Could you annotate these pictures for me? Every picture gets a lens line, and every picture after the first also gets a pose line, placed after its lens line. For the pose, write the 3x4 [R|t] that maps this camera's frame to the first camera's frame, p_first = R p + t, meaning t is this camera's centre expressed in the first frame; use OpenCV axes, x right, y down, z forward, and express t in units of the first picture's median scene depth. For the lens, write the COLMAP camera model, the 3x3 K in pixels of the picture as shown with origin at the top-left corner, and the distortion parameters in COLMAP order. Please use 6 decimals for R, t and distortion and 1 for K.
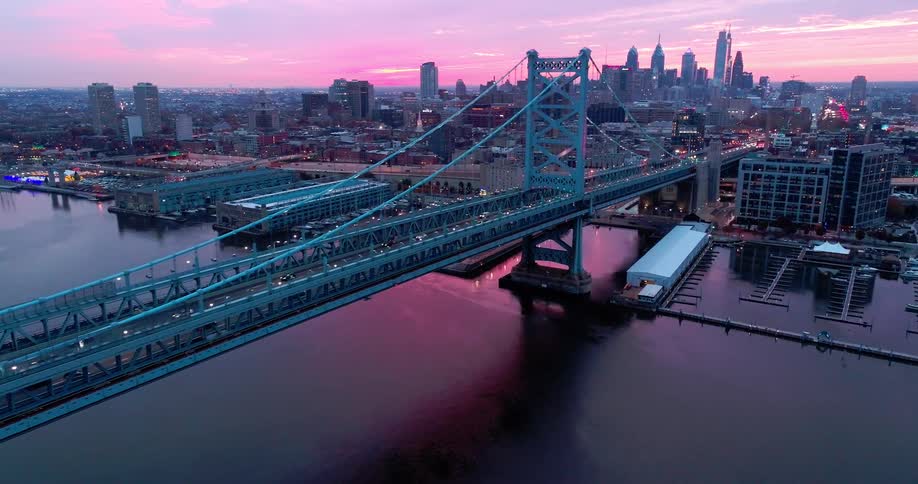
lens RADIAL K [[654.8, 0, 460.1], [0, 654.8, 243.9], [0, 0, 1]] dist [-0.002150, 0.004005]
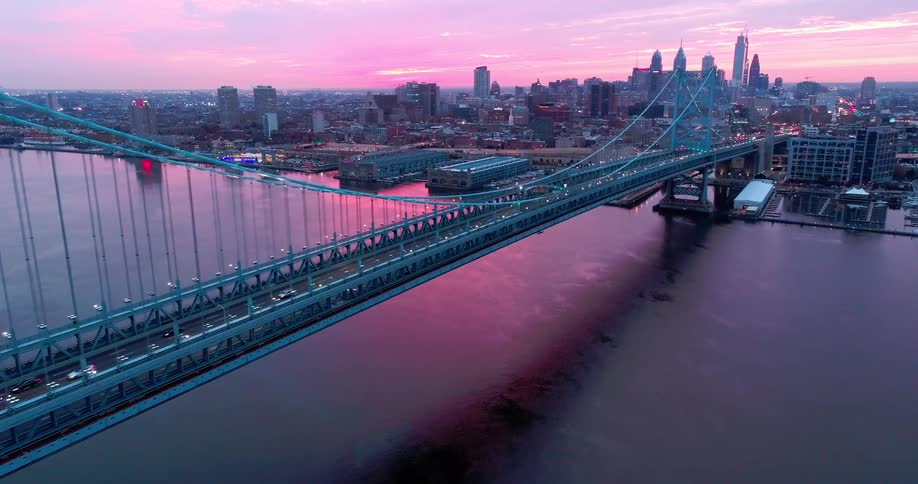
lens RADIAL K [[654.8, 0, 455.2], [0, 654.8, 239.0], [0, 0, 1]] dist [-0.002150, 0.004005]
pose [[0.999894, -0.000241, -0.014544, -0.231704], [0.000111, 0.999960, -0.008948, 0.084521], [0.014545, 0.008945, 0.999854, -0.359994]]
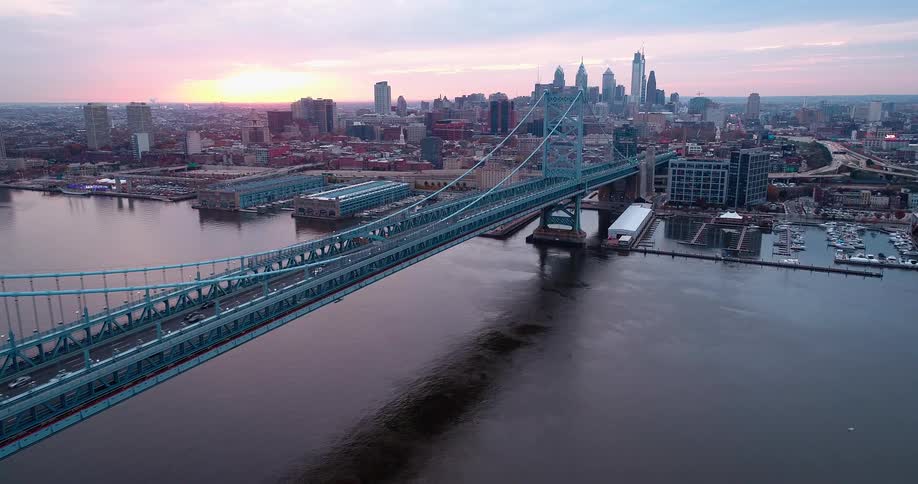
lens RADIAL K [[654.8, 0, 459.8], [0, 654.8, 243.6], [0, 0, 1]] dist [-0.002150, 0.004005]
pose [[0.993083, -0.026593, 0.114360, -0.153425], [0.028992, 0.999392, -0.019364, 0.053081], [-0.113776, 0.022546, 0.993251, -0.285745]]
